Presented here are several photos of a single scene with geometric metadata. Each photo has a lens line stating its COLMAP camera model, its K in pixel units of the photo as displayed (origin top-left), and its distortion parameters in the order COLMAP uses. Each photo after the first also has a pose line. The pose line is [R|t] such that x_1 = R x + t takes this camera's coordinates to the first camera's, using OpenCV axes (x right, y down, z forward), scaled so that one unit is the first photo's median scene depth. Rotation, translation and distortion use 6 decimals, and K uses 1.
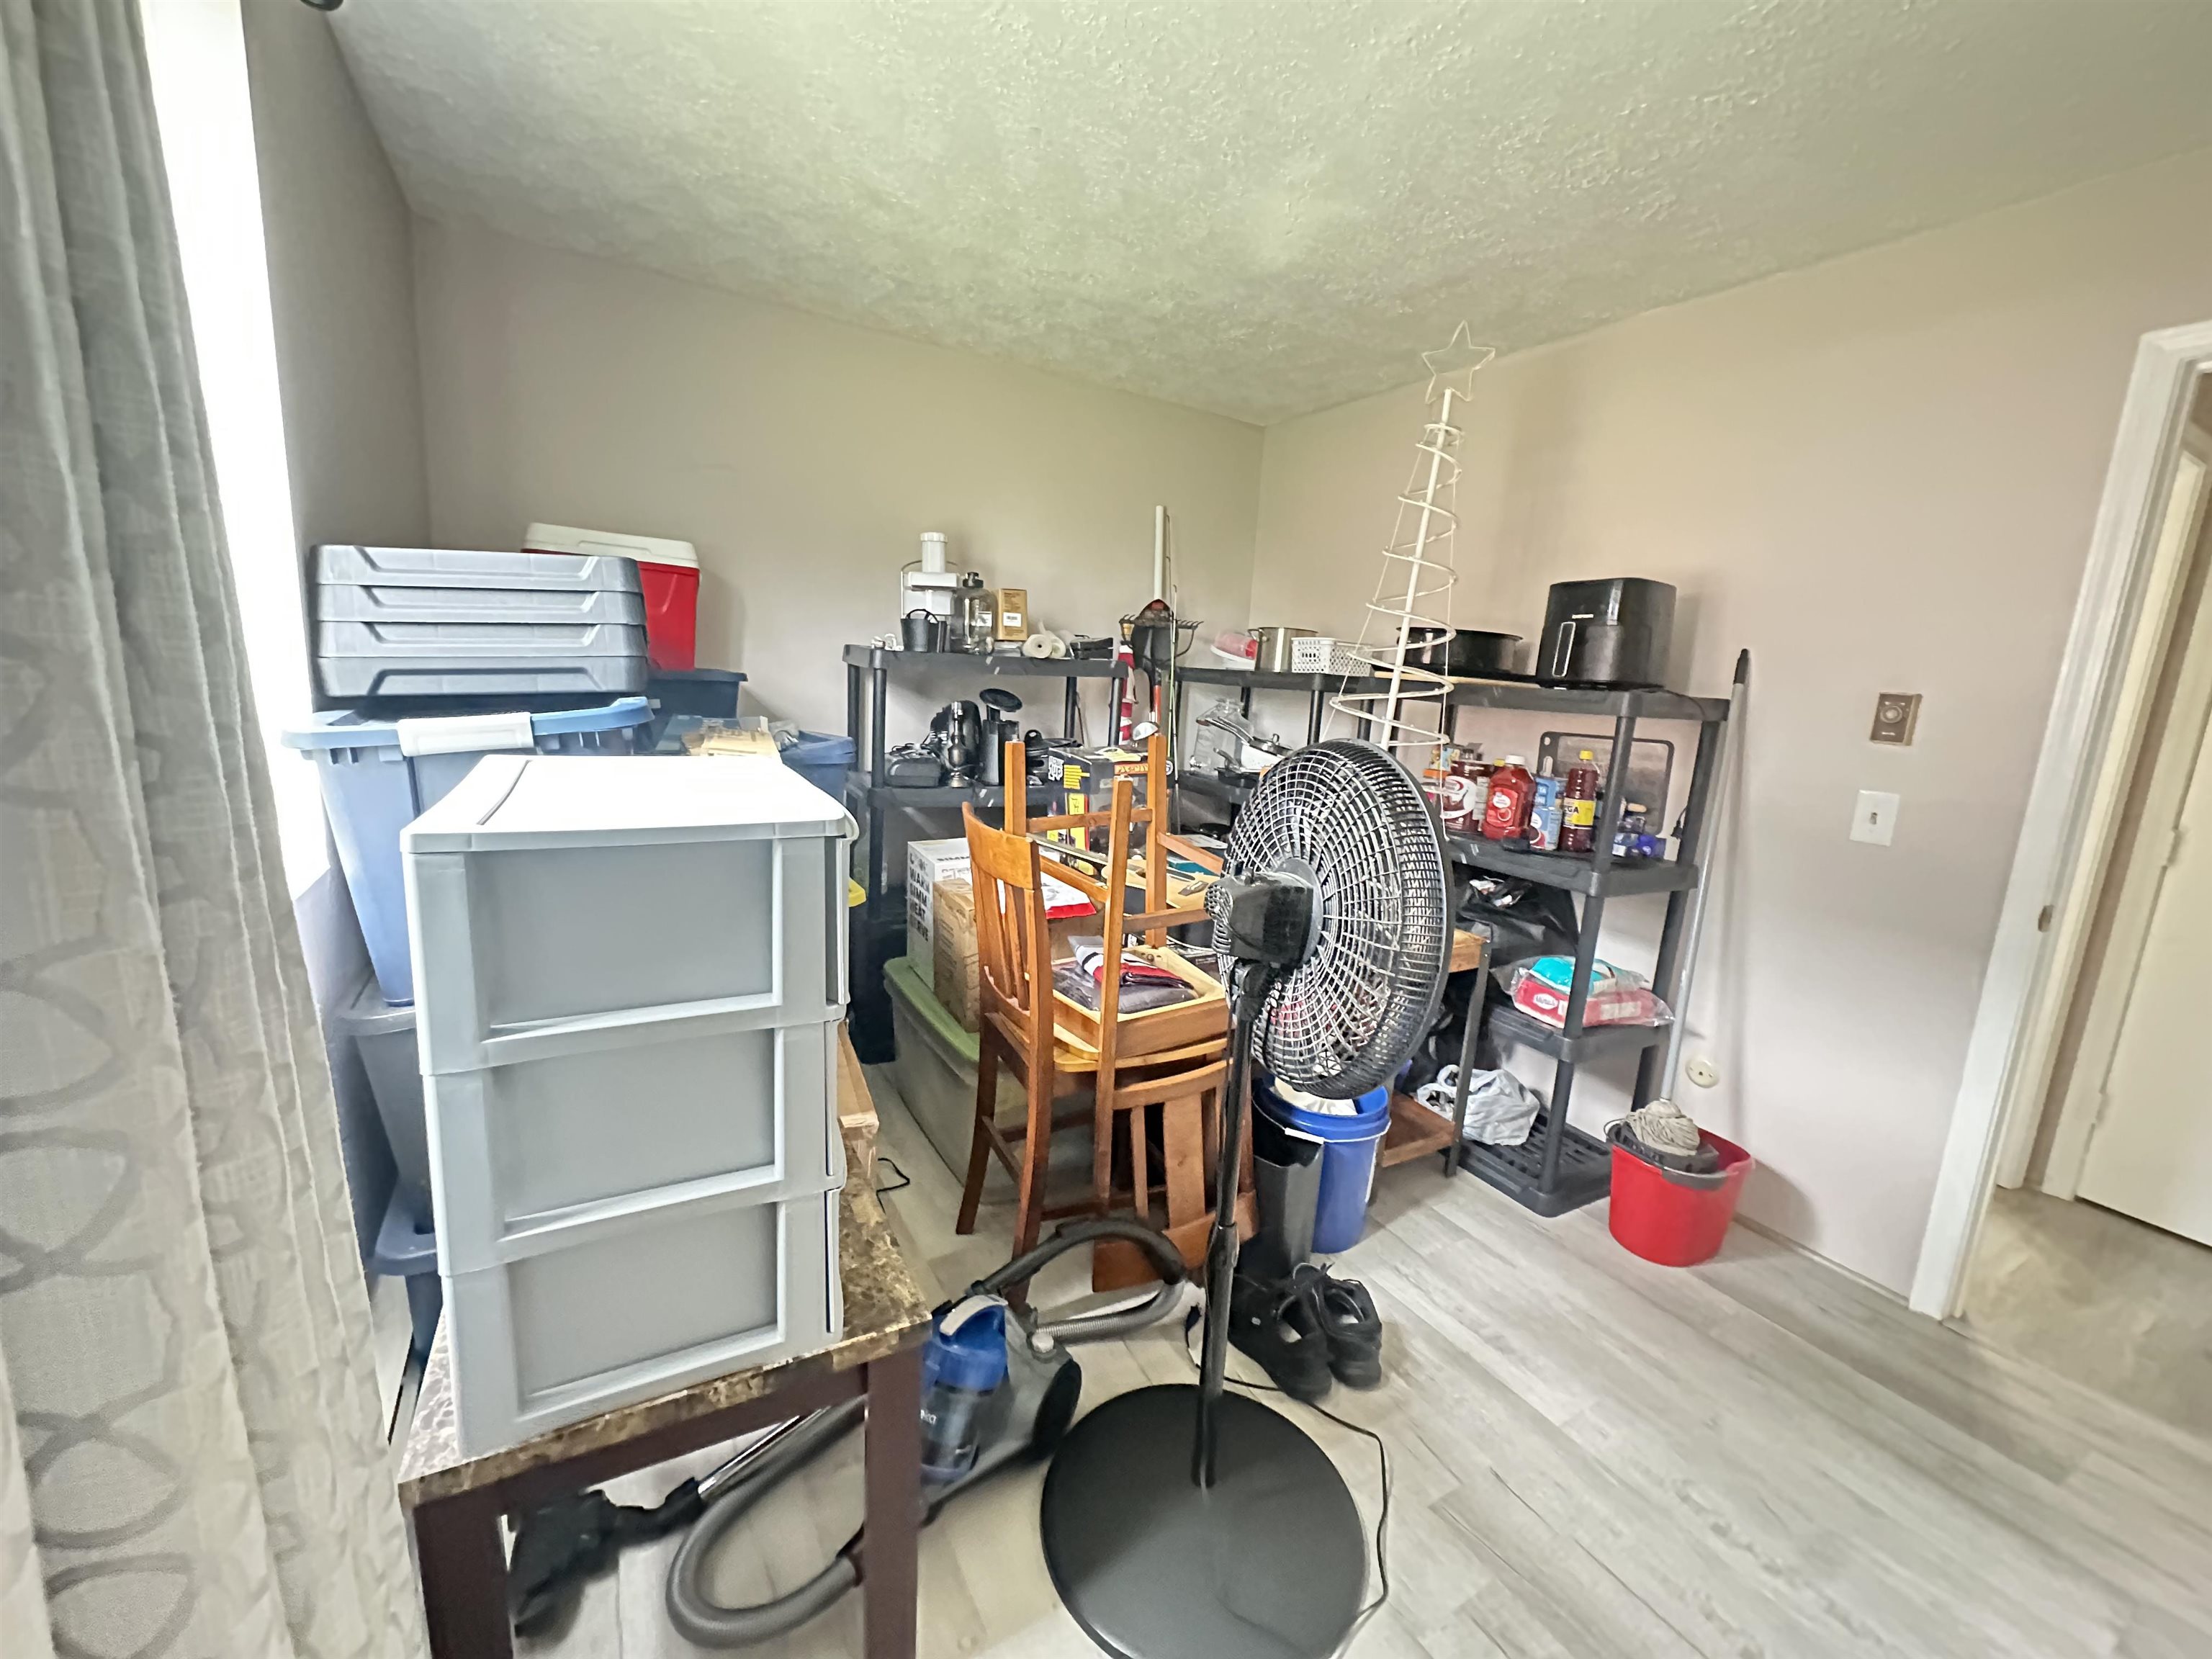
lens RADIAL K [[882.8, 0, 1106.4], [0, 882.8, 826.2], [0, 0, 1]] dist [-0.002726, 0.000884]
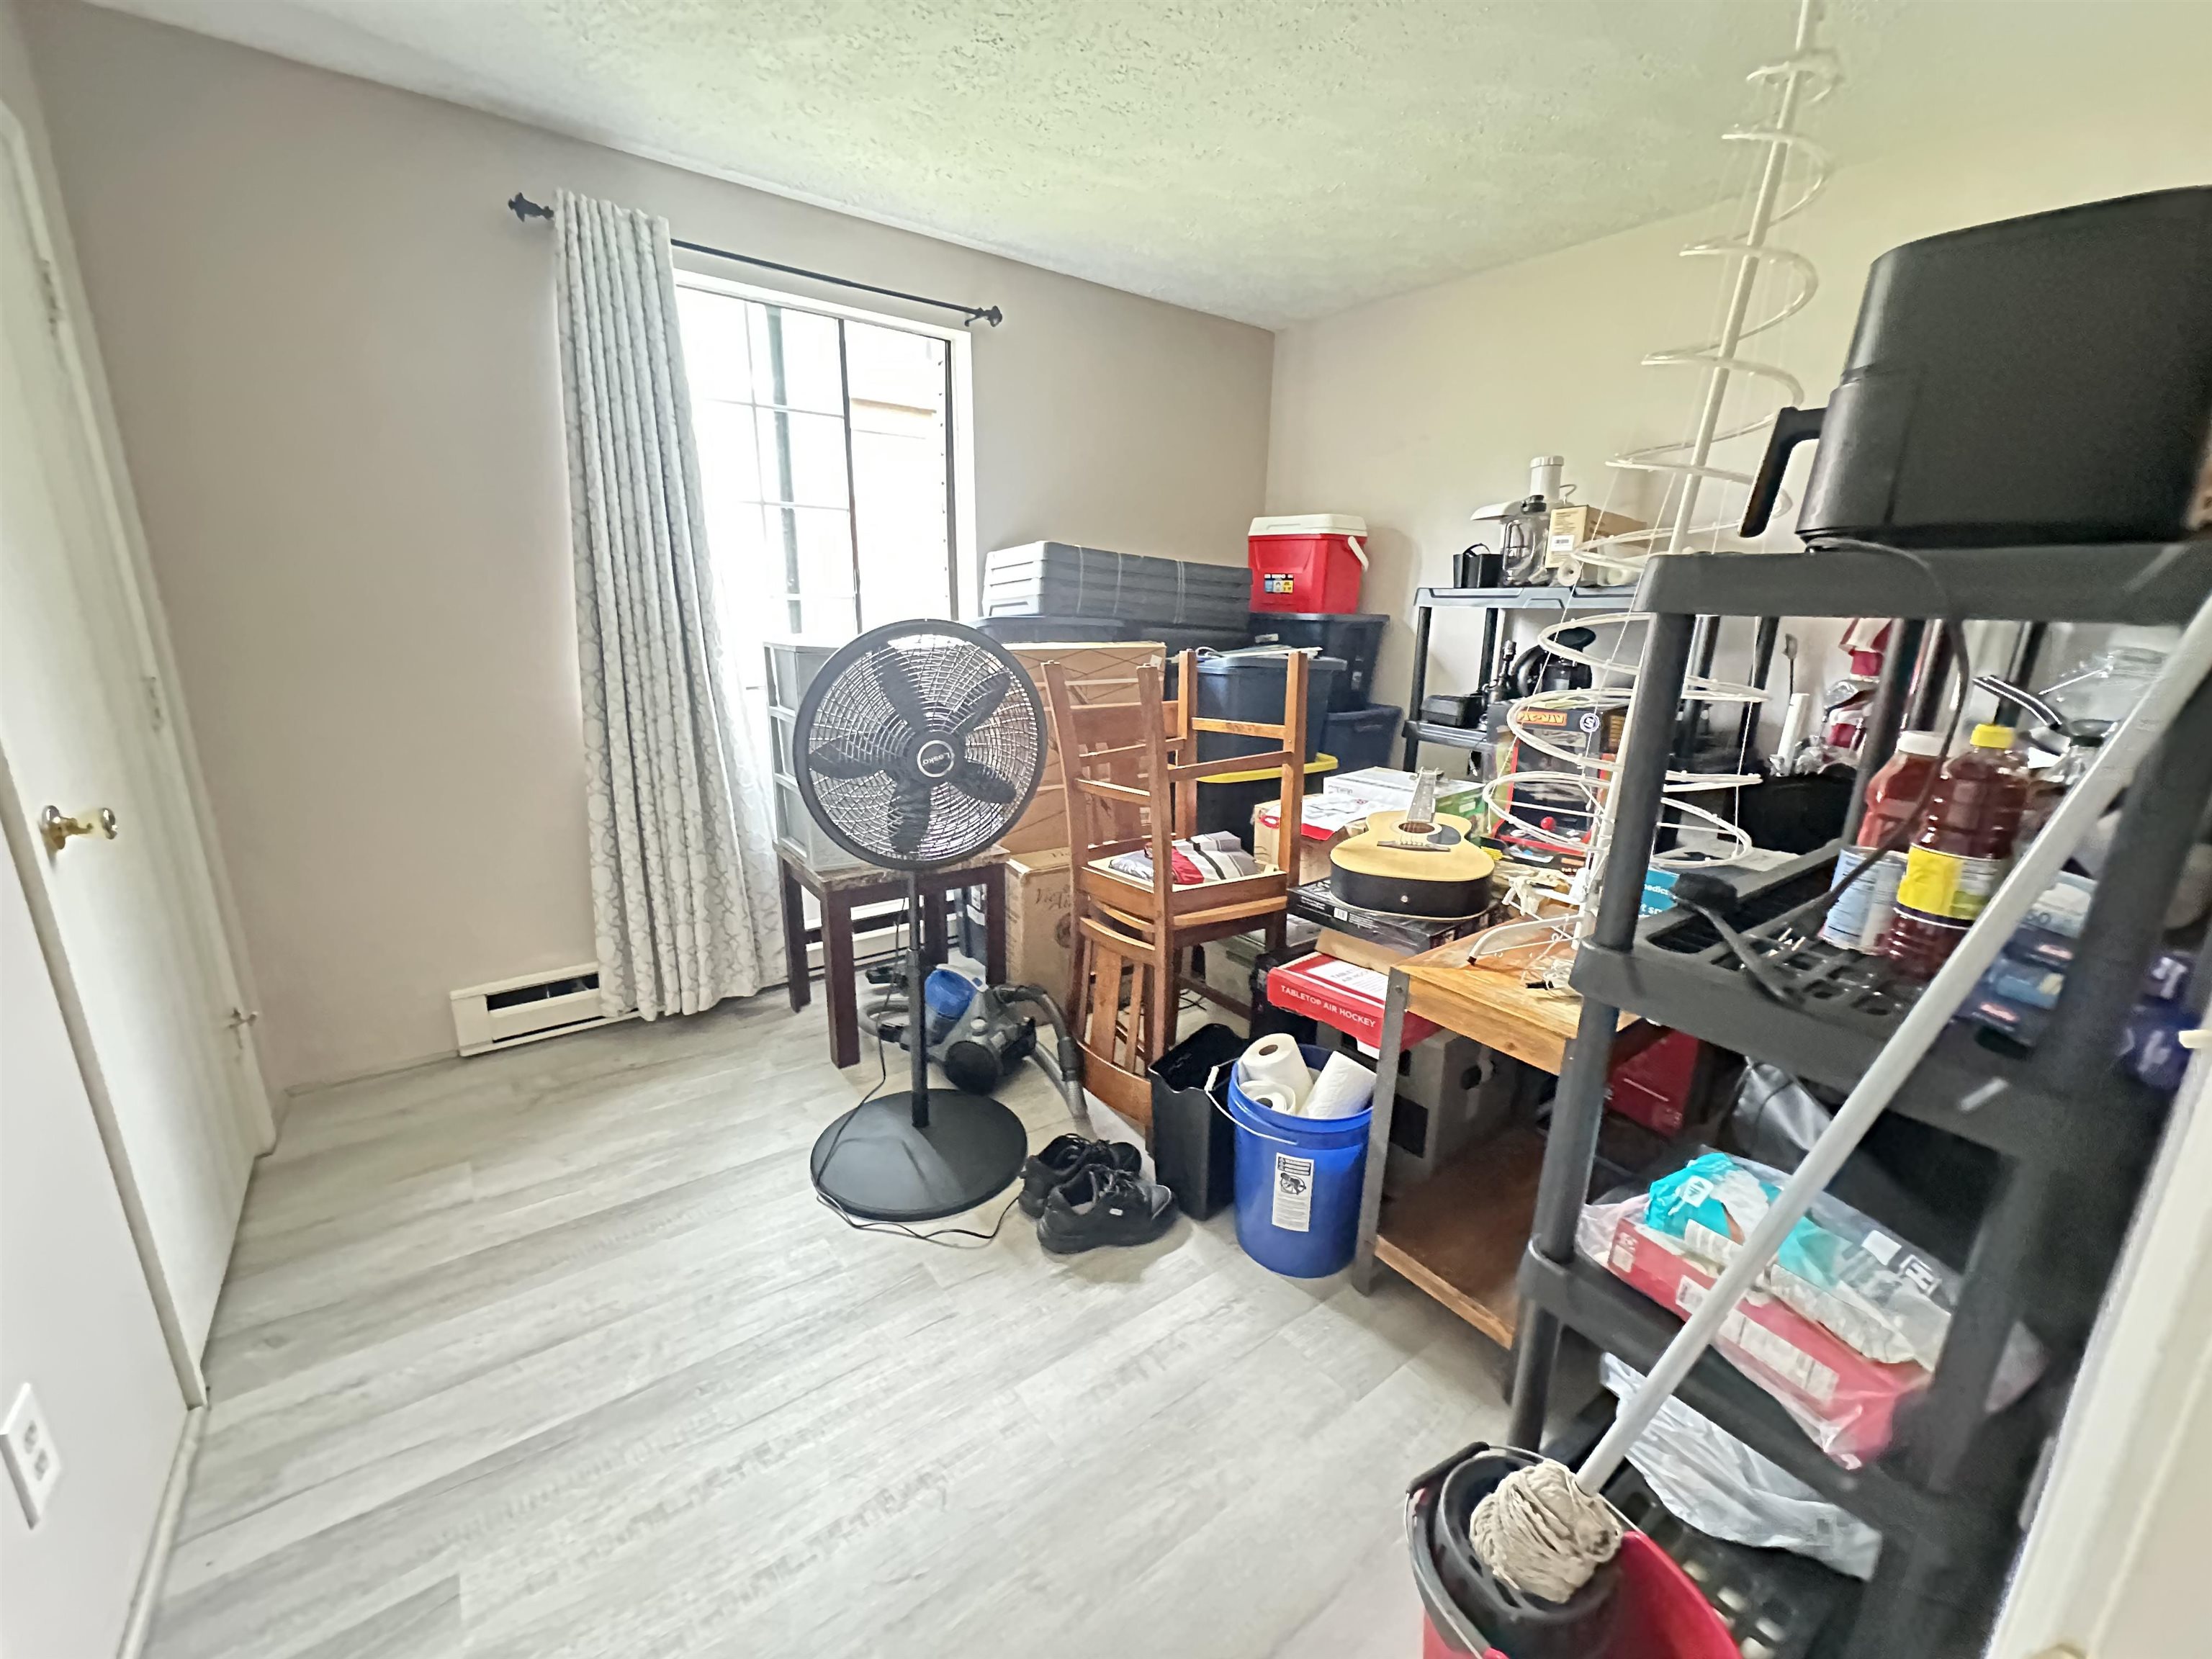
lens RADIAL K [[882.8, 0, 1106.4], [0, 882.8, 826.2], [0, 0, 1]] dist [-0.002726, 0.000884]
pose [[0.123485, 0.187962, -0.974383, 1.165873], [-0.183290, 0.969324, 0.163757, -0.041432], [0.975272, 0.158373, 0.154149, 0.773495]]
